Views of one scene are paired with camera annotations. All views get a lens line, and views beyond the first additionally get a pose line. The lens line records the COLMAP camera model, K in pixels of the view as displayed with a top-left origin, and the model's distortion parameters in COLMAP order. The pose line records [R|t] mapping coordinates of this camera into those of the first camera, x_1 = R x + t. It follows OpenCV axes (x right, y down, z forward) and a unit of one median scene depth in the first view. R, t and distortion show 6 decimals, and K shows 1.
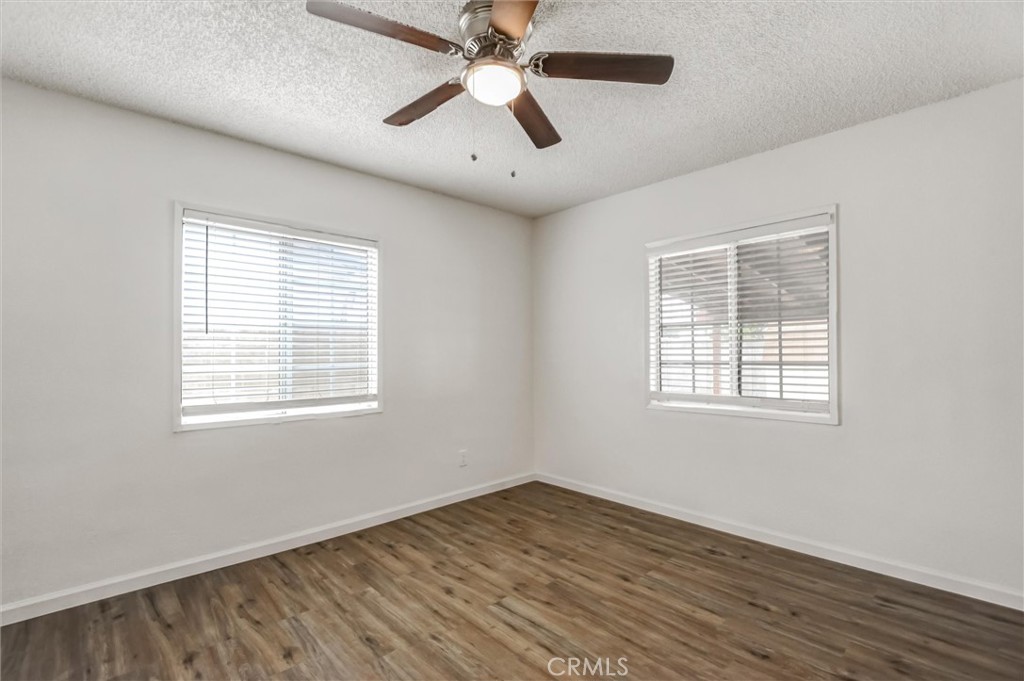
lens RADIAL K [[467.7, 0, 507.7], [0, 467.7, 344.0], [0, 0, 1]] dist [-0.001823, -0.004409]
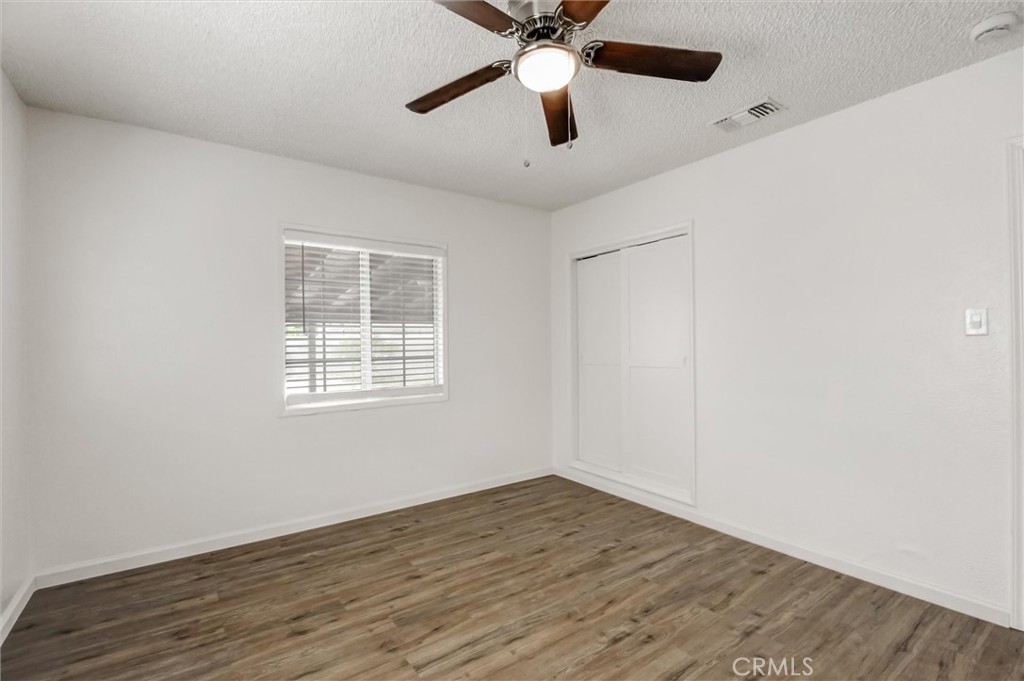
lens RADIAL K [[467.7, 0, 513.3], [0, 467.7, 345.0], [0, 0, 1]] dist [-0.001823, -0.004409]
pose [[0.120180, 0.004972, 0.992740, -0.639332], [-0.004466, 0.999980, -0.004468, 0.012106], [-0.992742, -0.003897, 0.120200, 0.610636]]
